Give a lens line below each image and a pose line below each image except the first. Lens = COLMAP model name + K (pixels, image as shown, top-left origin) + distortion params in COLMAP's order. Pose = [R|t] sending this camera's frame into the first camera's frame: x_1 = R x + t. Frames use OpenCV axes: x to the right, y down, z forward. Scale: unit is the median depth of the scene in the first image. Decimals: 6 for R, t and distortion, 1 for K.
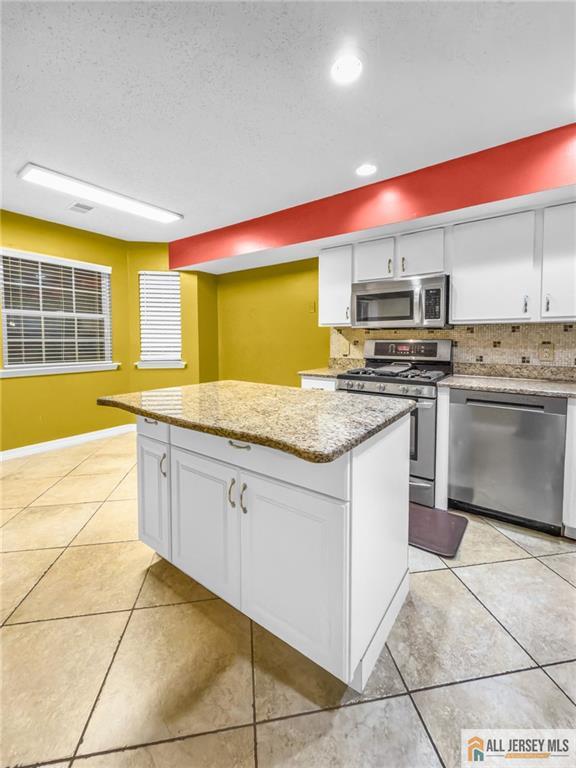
lens RADIAL K [[305.4, 0, 287.9], [0, 305.4, 353.2], [0, 0, 1]] dist [0.000649, 0.000127]
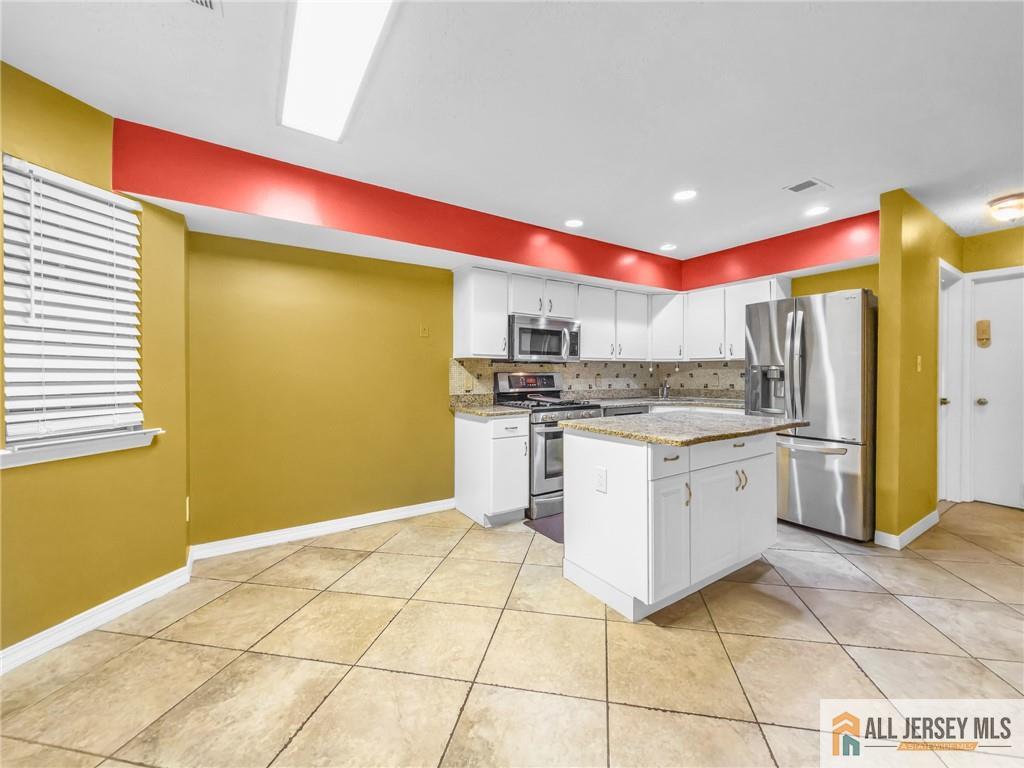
lens RADIAL K [[424.8, 0, 515.6], [0, 424.8, 360.7], [0, 0, 1]] dist [0.023239, 0.000259]
pose [[0.345743, 0.031476, 0.937801, -1.159230], [0.051412, 0.997300, -0.052427, -0.012016], [-0.936920, 0.066341, 0.343191, 0.591743]]
